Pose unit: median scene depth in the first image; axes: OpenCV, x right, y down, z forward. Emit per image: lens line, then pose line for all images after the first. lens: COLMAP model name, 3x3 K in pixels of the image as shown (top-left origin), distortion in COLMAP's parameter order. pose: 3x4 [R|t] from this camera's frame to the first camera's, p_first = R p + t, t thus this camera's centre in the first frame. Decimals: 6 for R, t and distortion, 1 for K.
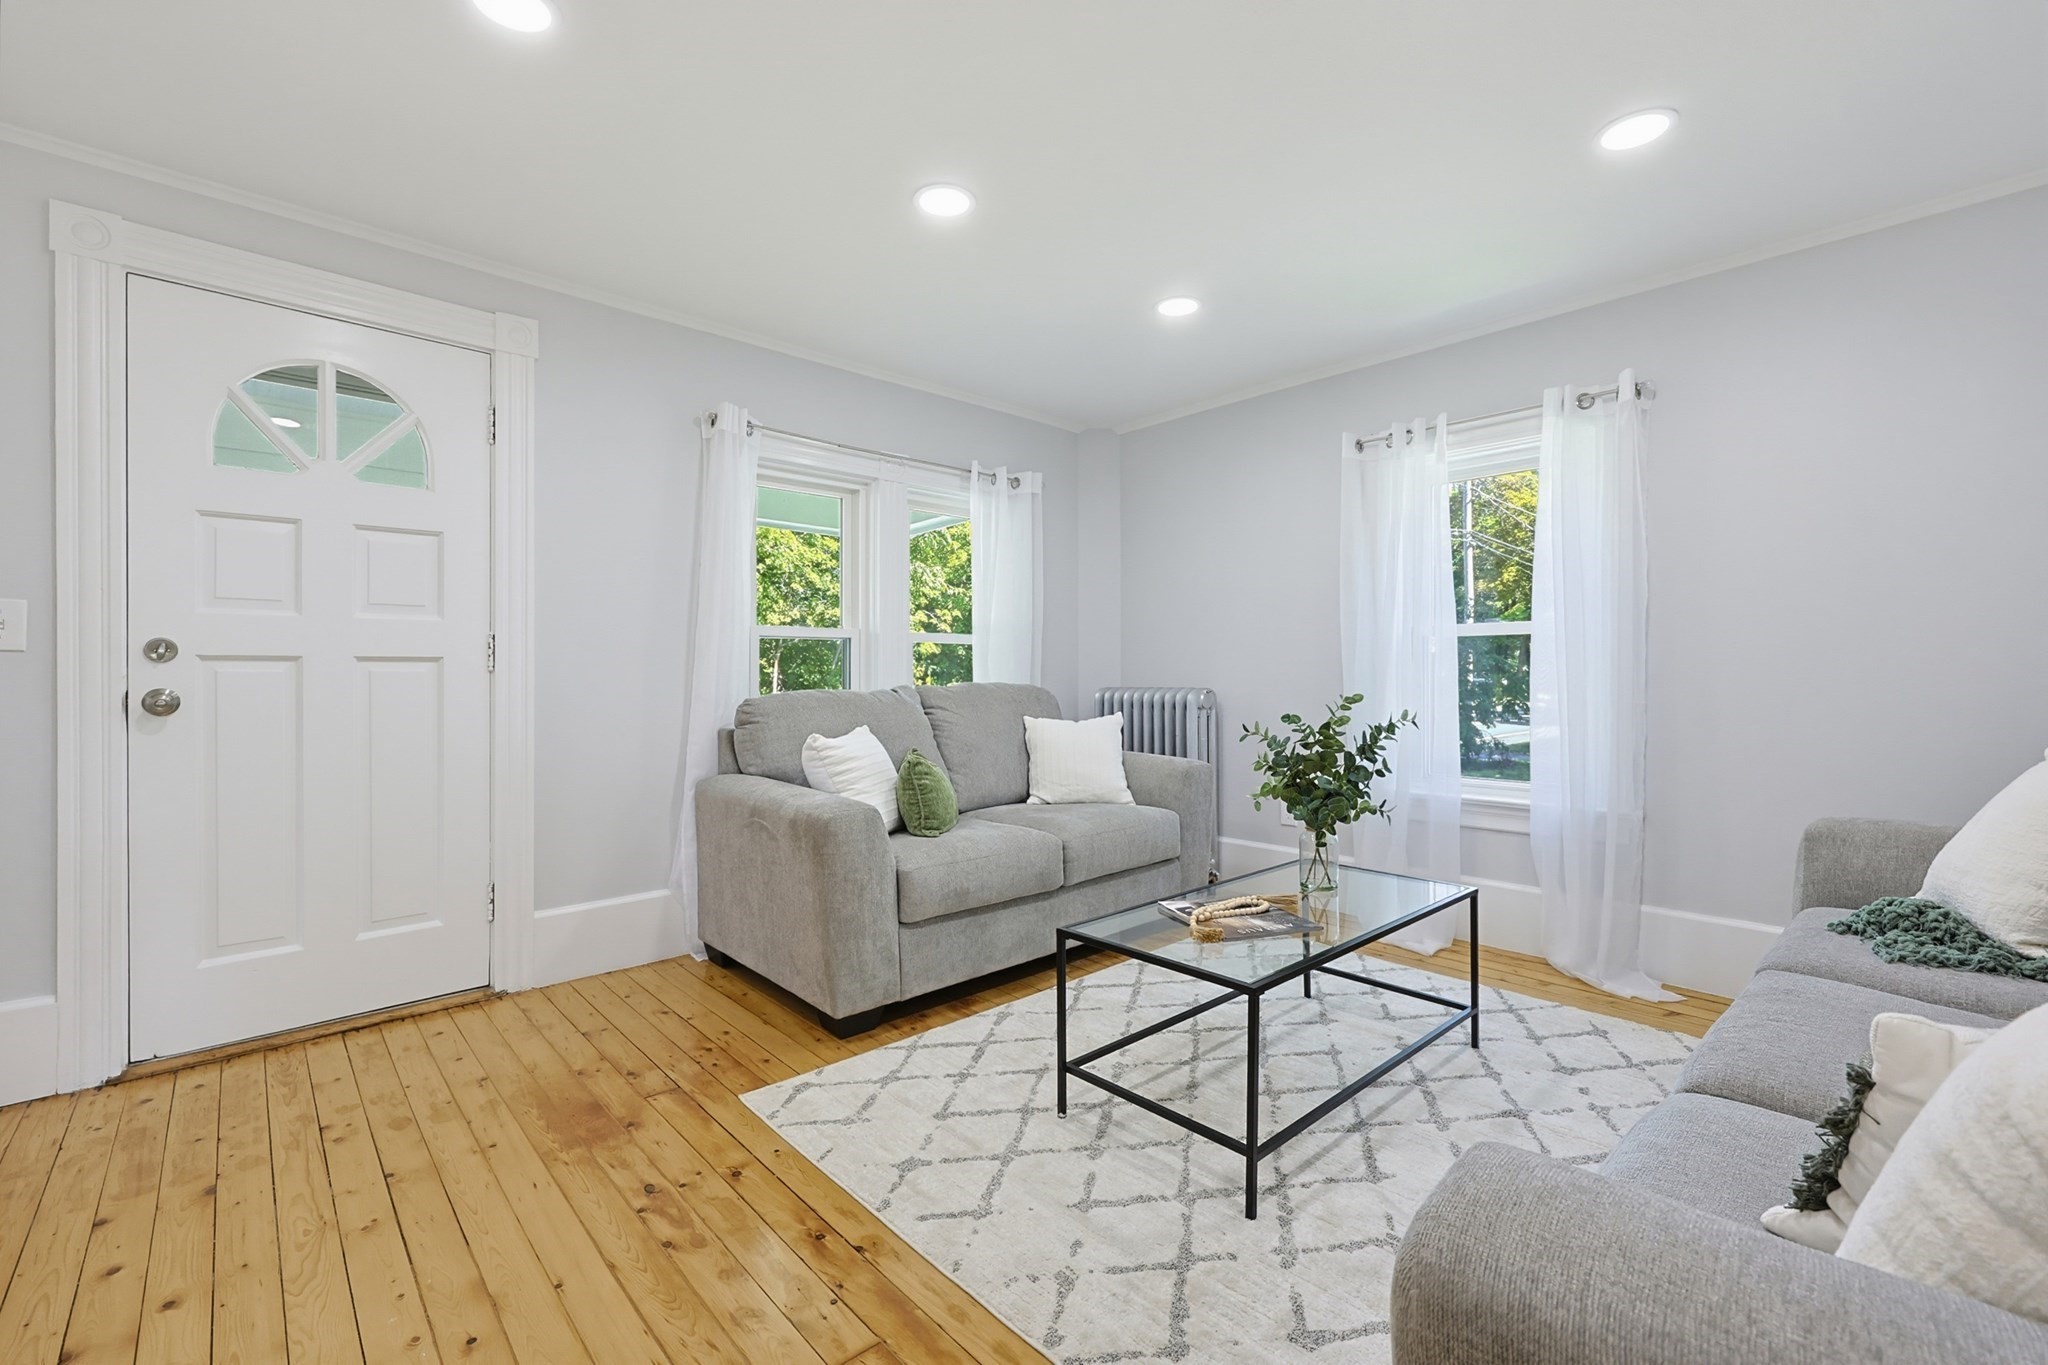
lens RADIAL K [[867.8, 0, 1027.0], [0, 867.8, 676.8], [0, 0, 1]] dist [0.000795, 0.000020]
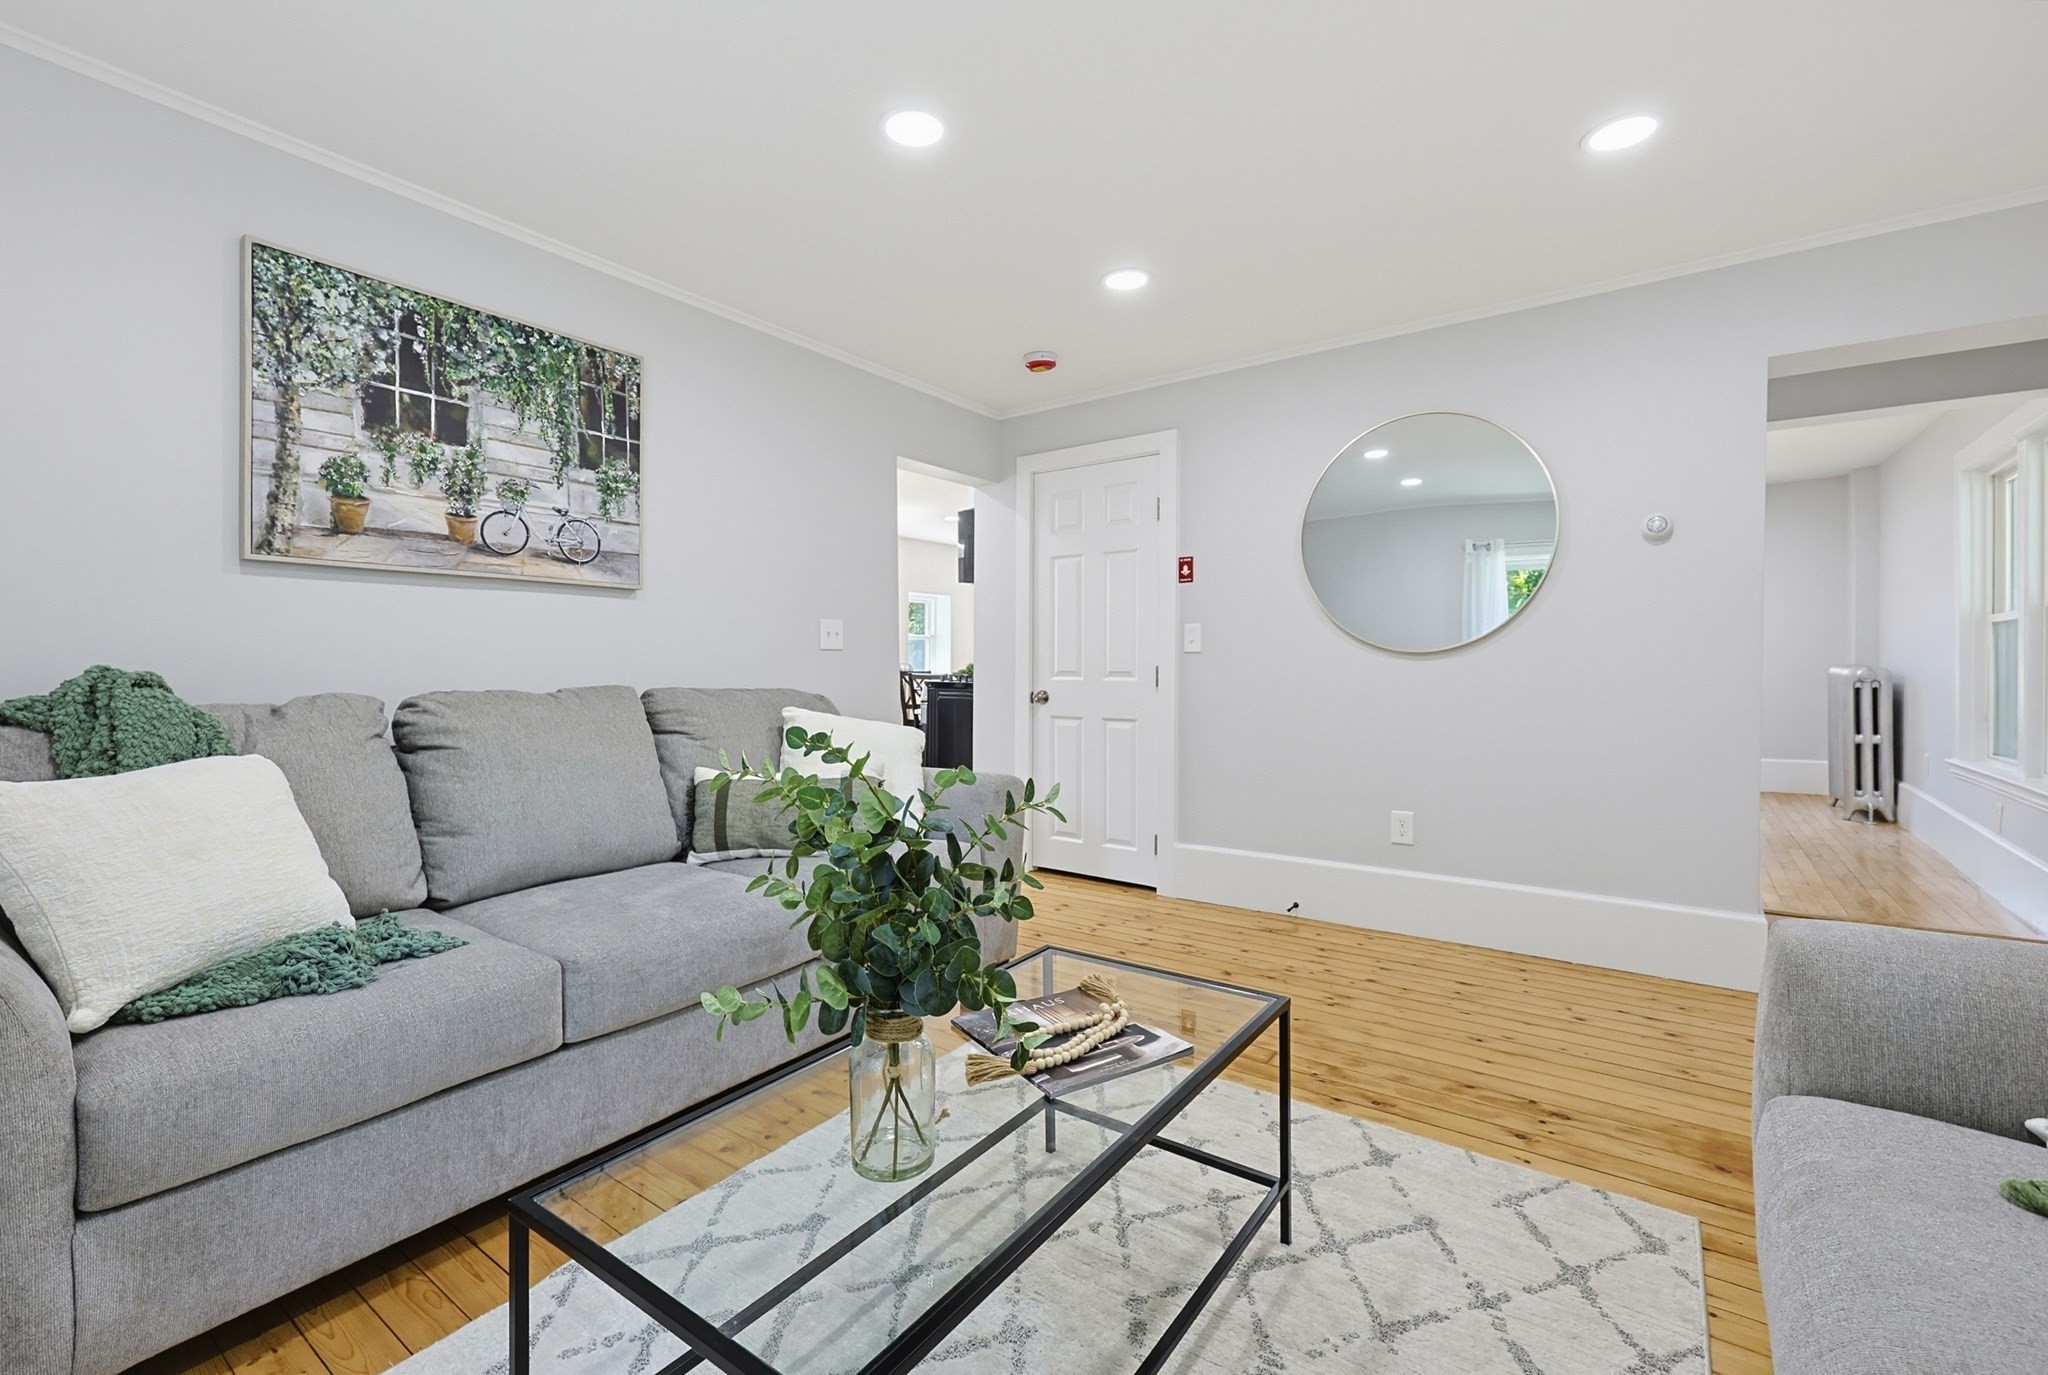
lens RADIAL K [[887.5, 0, 1016.9], [0, 887.5, 672.0], [0, 0, 1]] dist [0.000023, -0.000203]
pose [[-0.980431, 0.006950, -0.196741, 0.432072], [0.004142, 0.999884, 0.014681, -0.014203], [0.196820, 0.013579, -0.980346, 1.741821]]
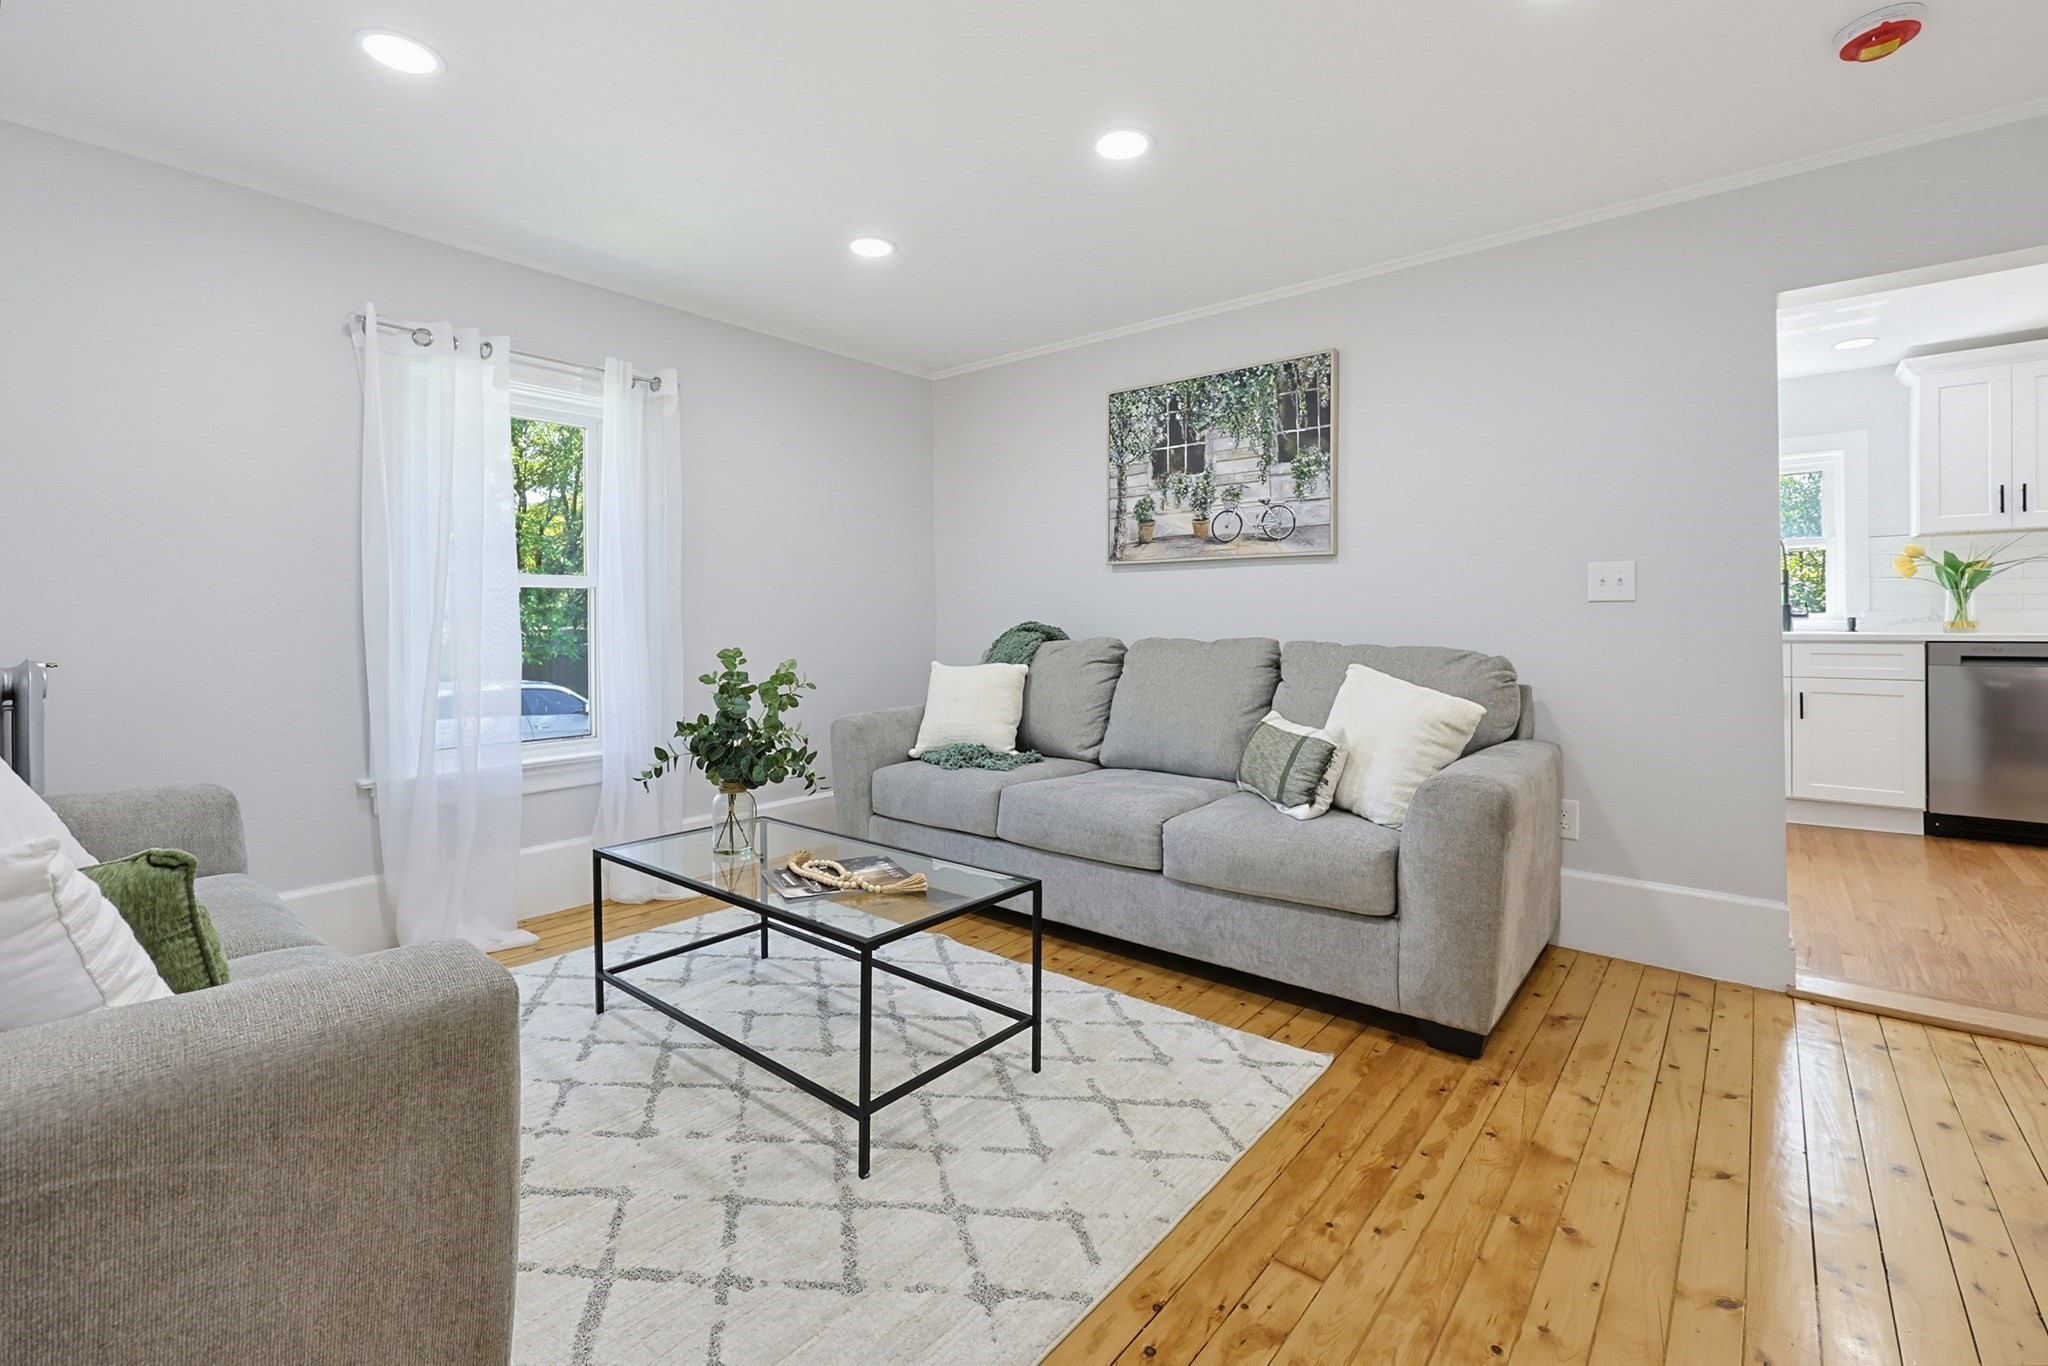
lens RADIAL K [[889.7, 0, 1028.8], [0, 889.7, 621.1], [0, 0, 1]] dist [0.000578, 0.000077]
pose [[-0.132820, 0.005213, 0.991127, -0.812159], [0.007417, 0.999963, -0.004266, -0.004469], [-0.991112, 0.006785, -0.132853, 0.966430]]
